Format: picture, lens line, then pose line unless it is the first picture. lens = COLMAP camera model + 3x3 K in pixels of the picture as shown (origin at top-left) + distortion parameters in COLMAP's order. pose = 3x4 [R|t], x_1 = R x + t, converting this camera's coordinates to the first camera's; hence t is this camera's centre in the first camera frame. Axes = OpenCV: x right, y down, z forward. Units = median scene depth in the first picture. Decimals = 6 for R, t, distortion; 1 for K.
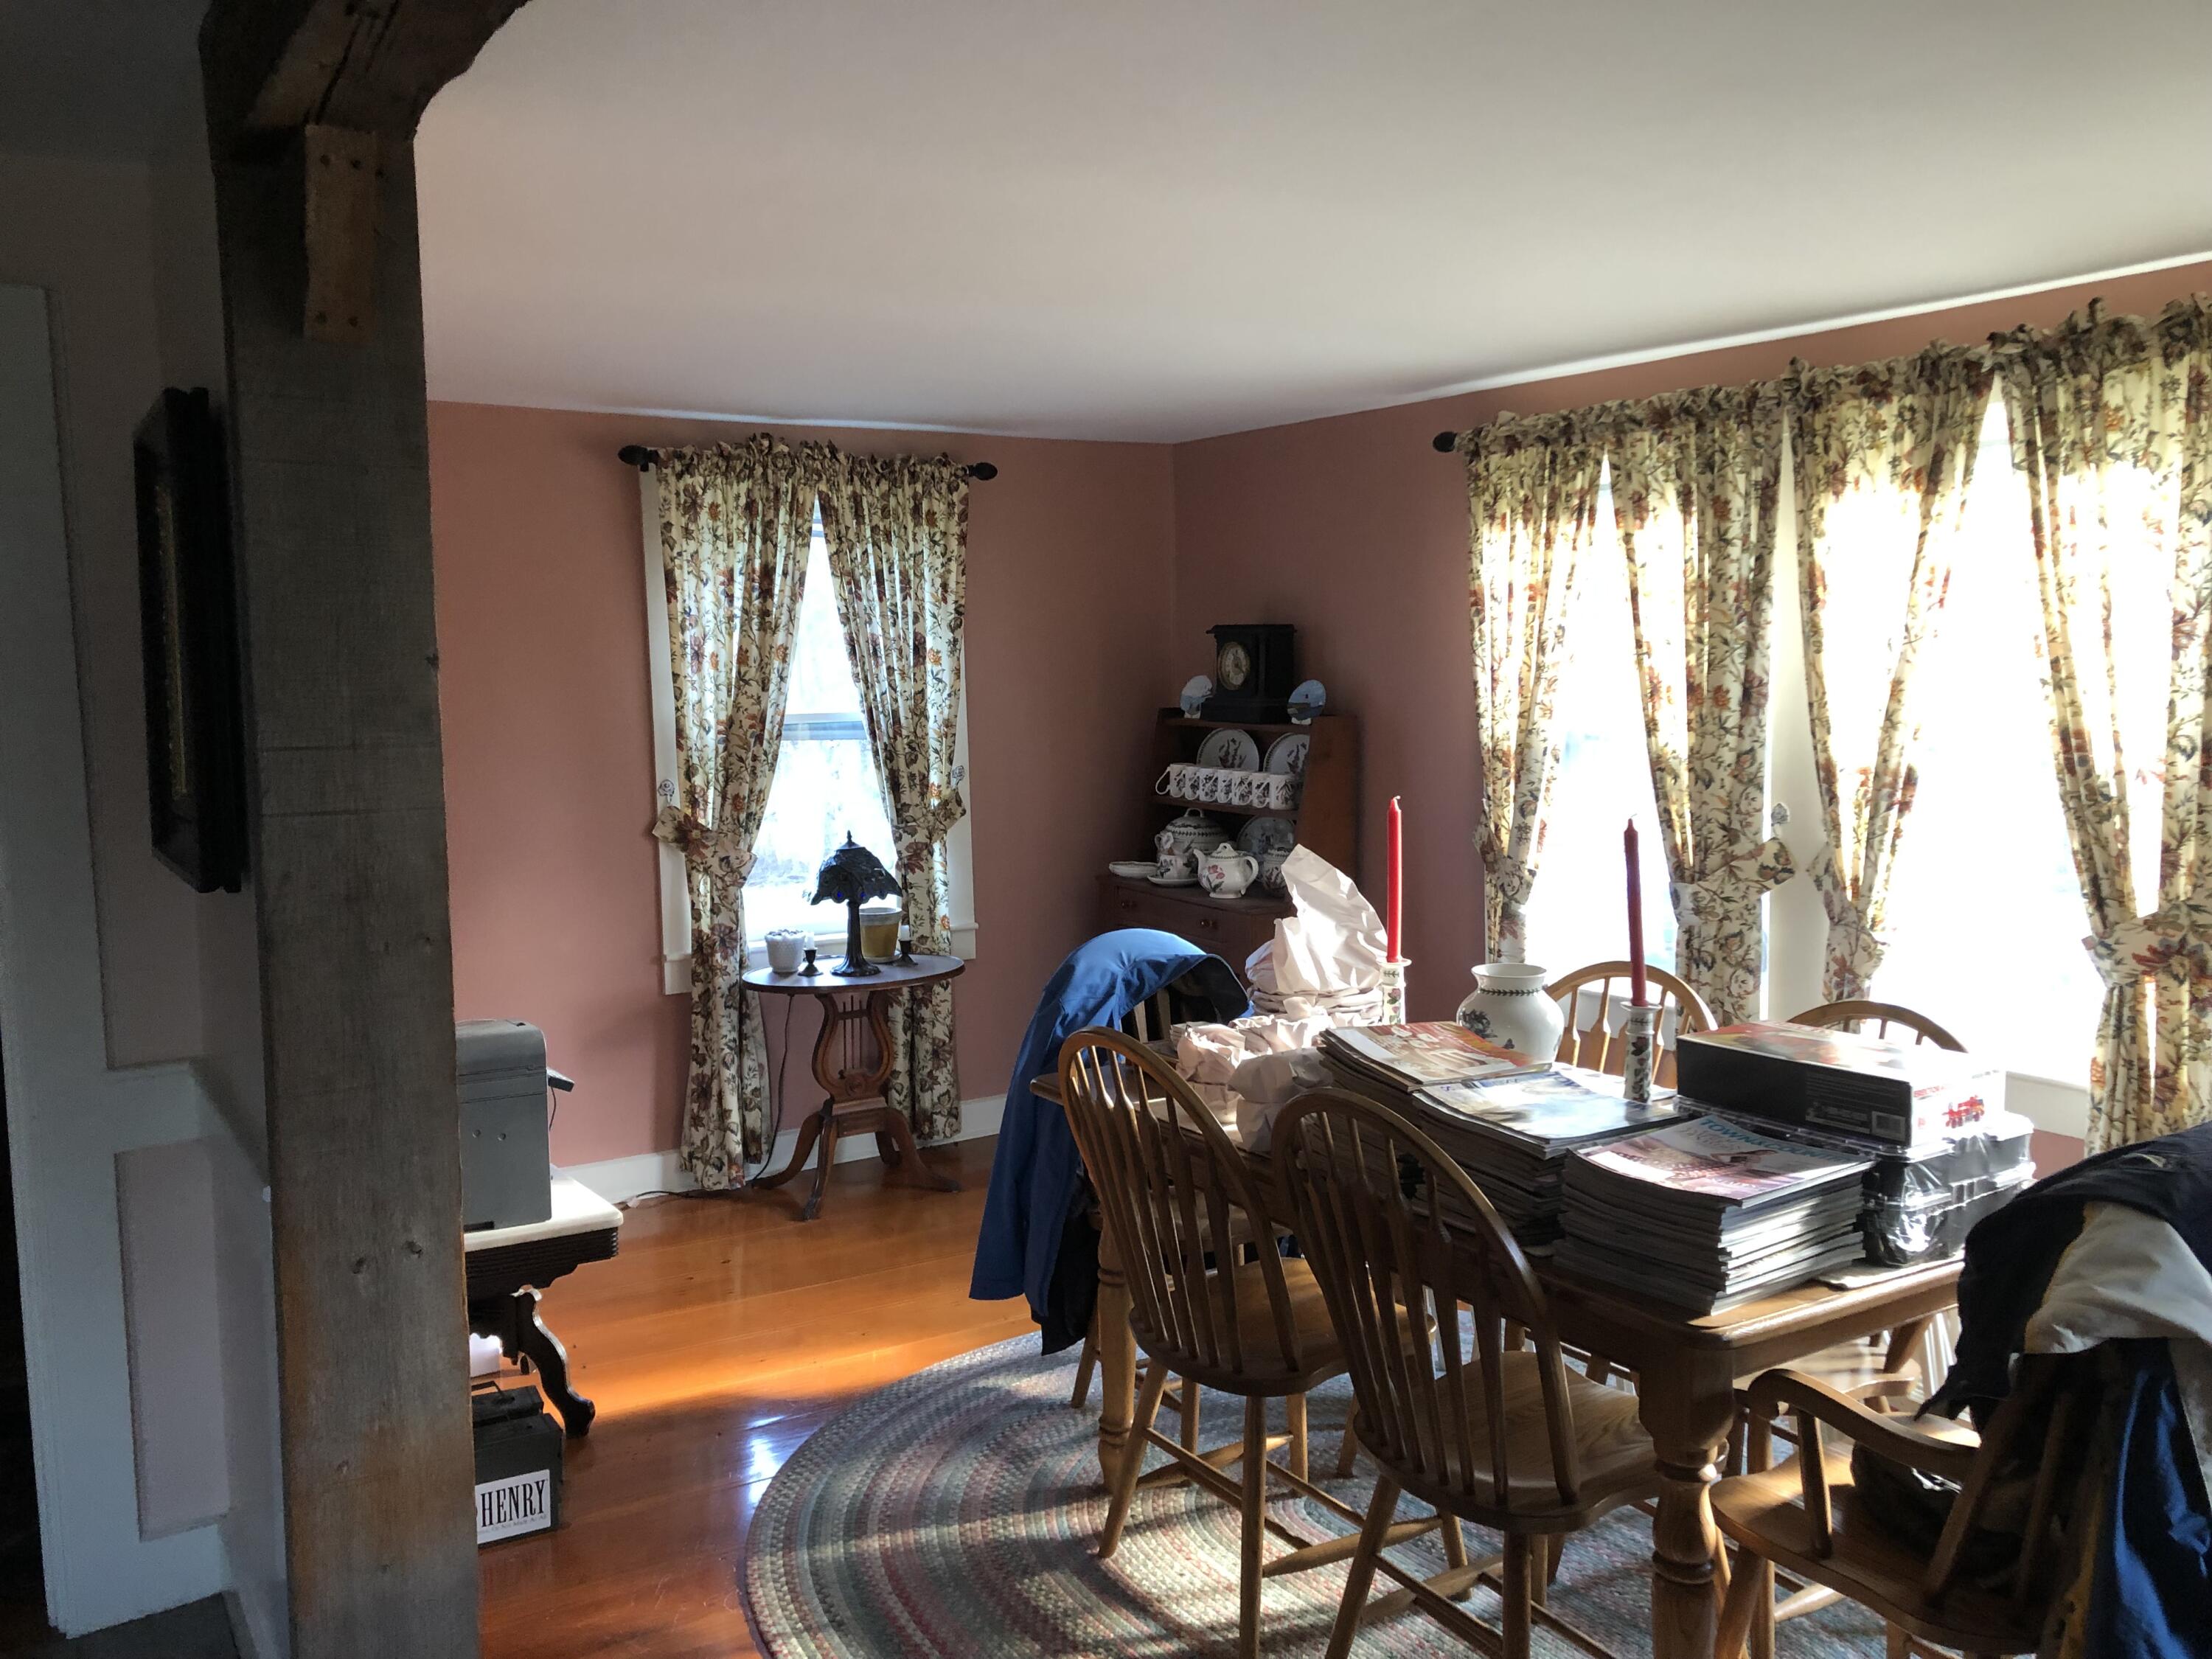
lens RADIAL K [[1793.3, 0, 1096.8], [0, 1793.3, 824.7], [0, 0, 1]] dist [-0.017478, -0.010406]
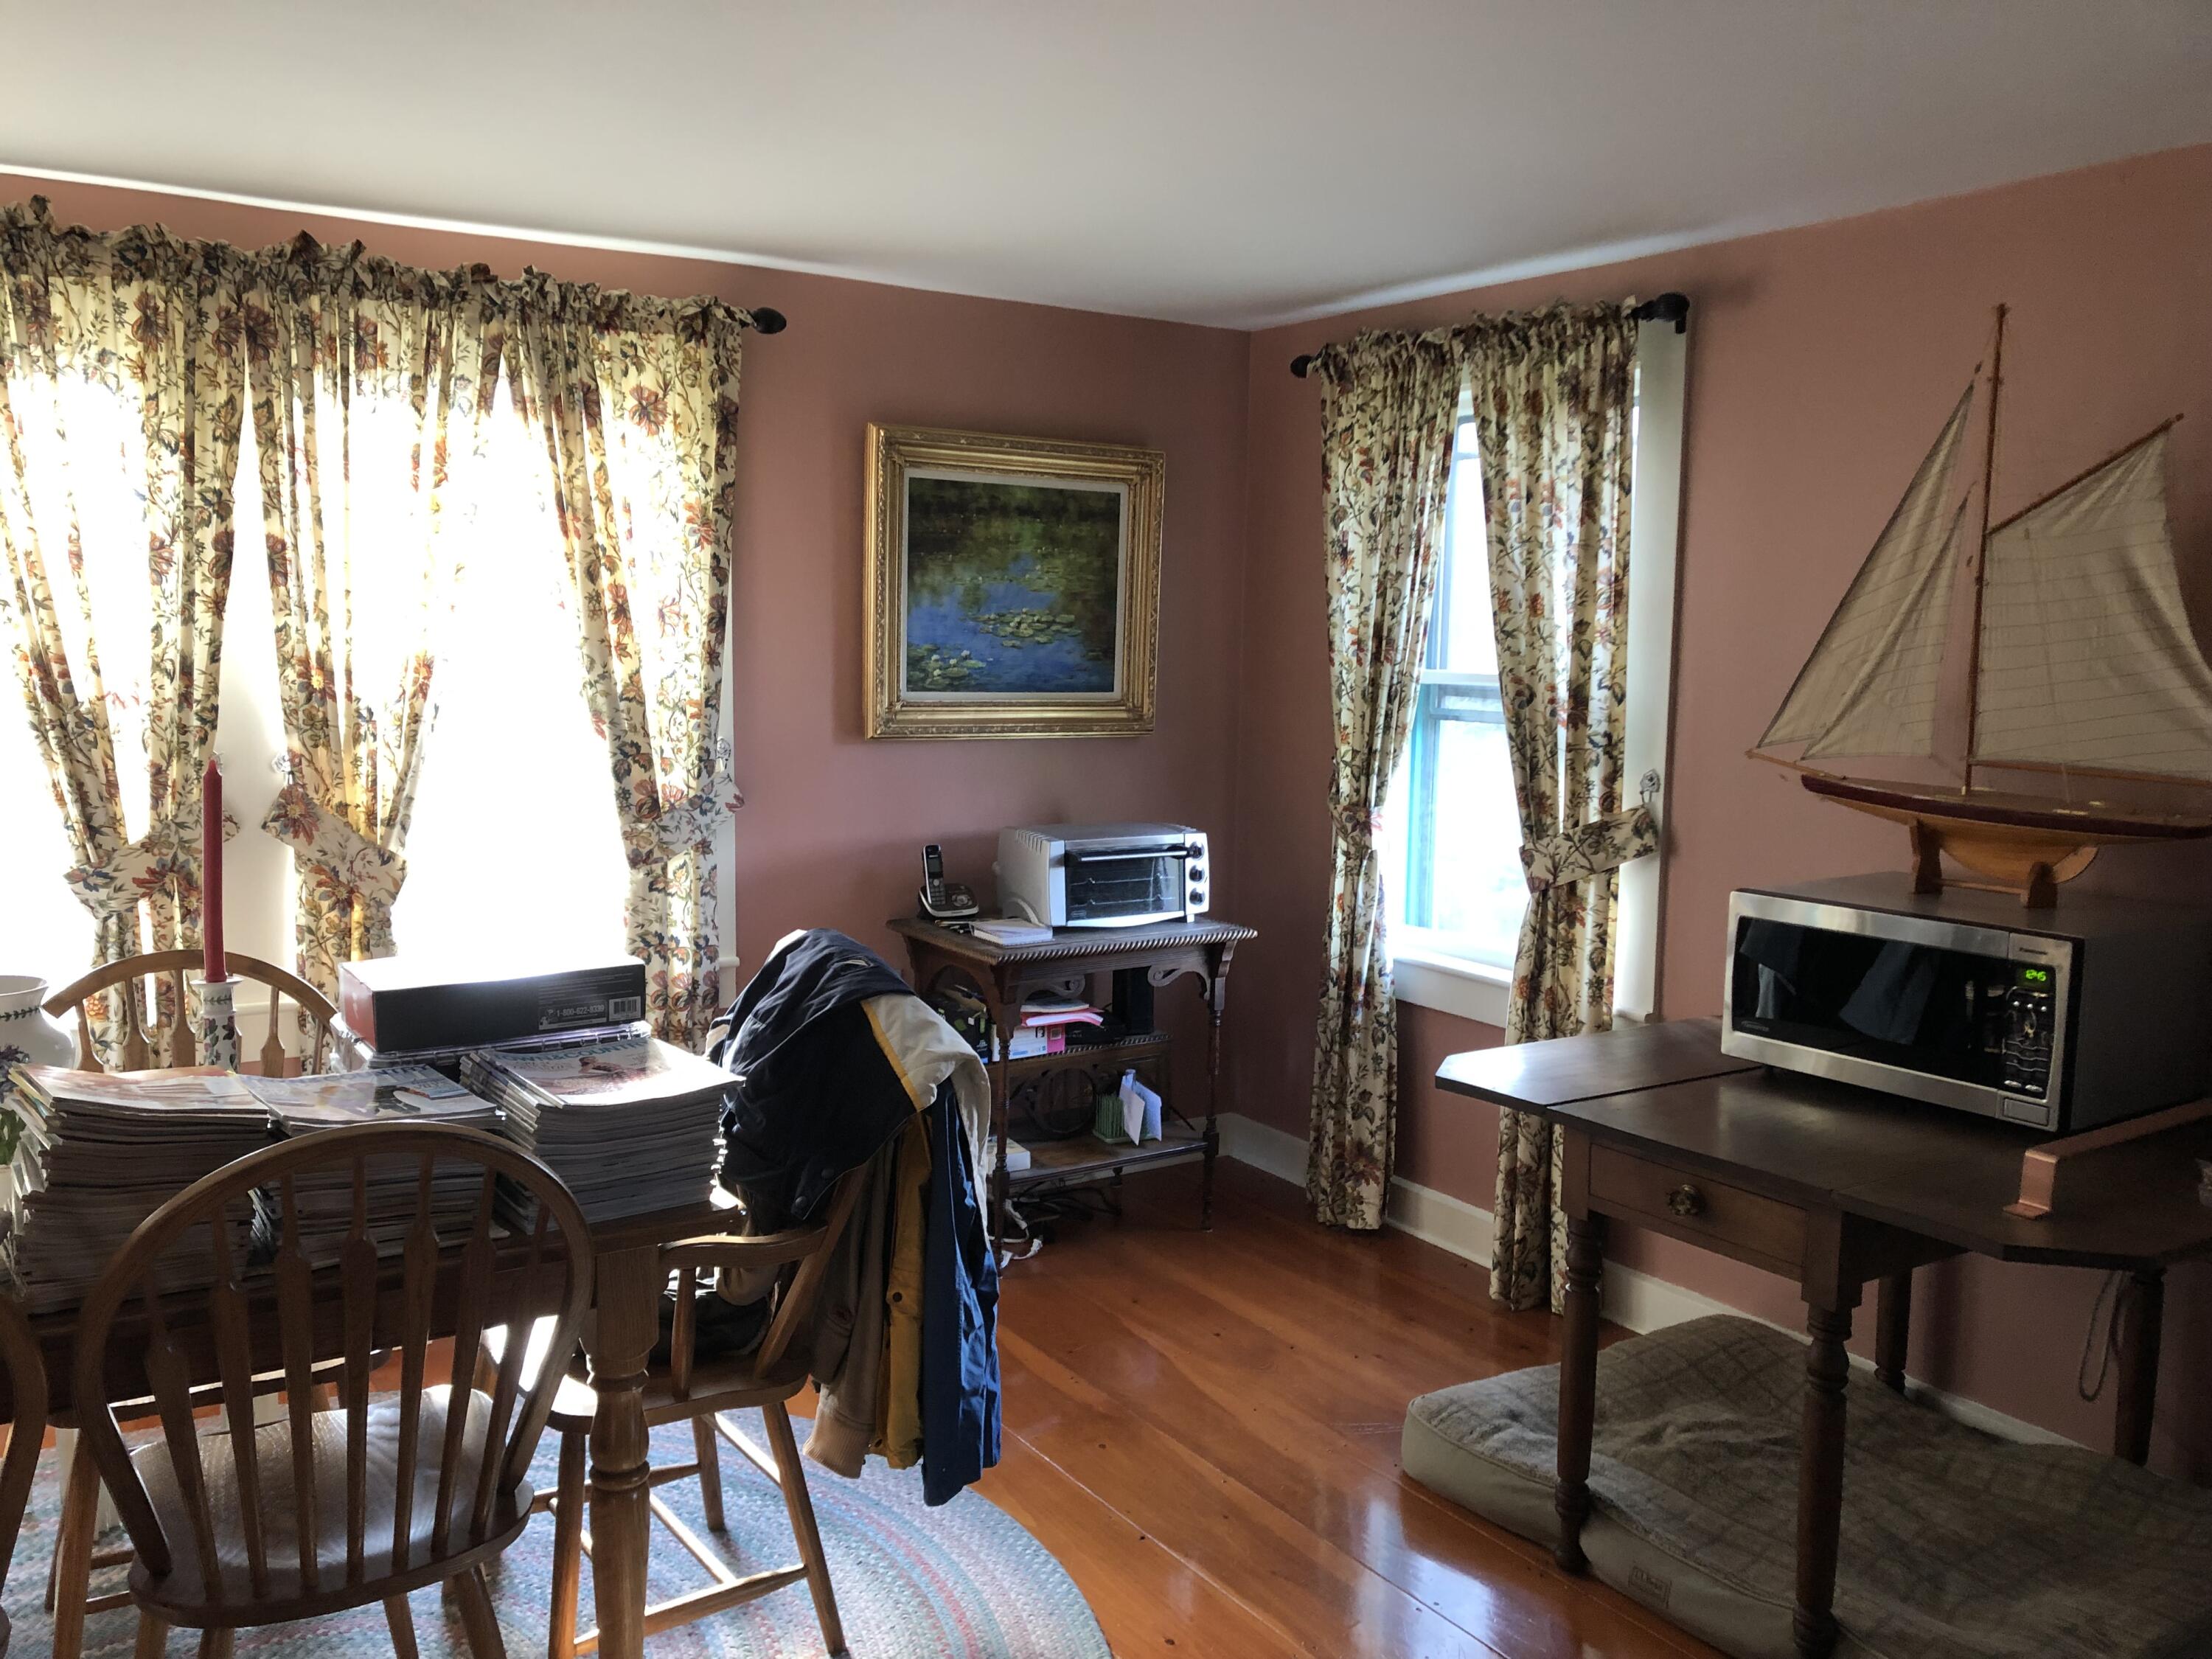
lens RADIAL K [[1793.3, 0, 1096.1], [0, 1793.3, 827.9], [0, 0, 1]] dist [-0.017478, -0.010406]
pose [[-0.039828, -0.109038, 0.993239, -0.433767], [0.053416, 0.992374, 0.111085, -0.038262], [-0.997778, 0.057479, -0.033700, 0.494591]]
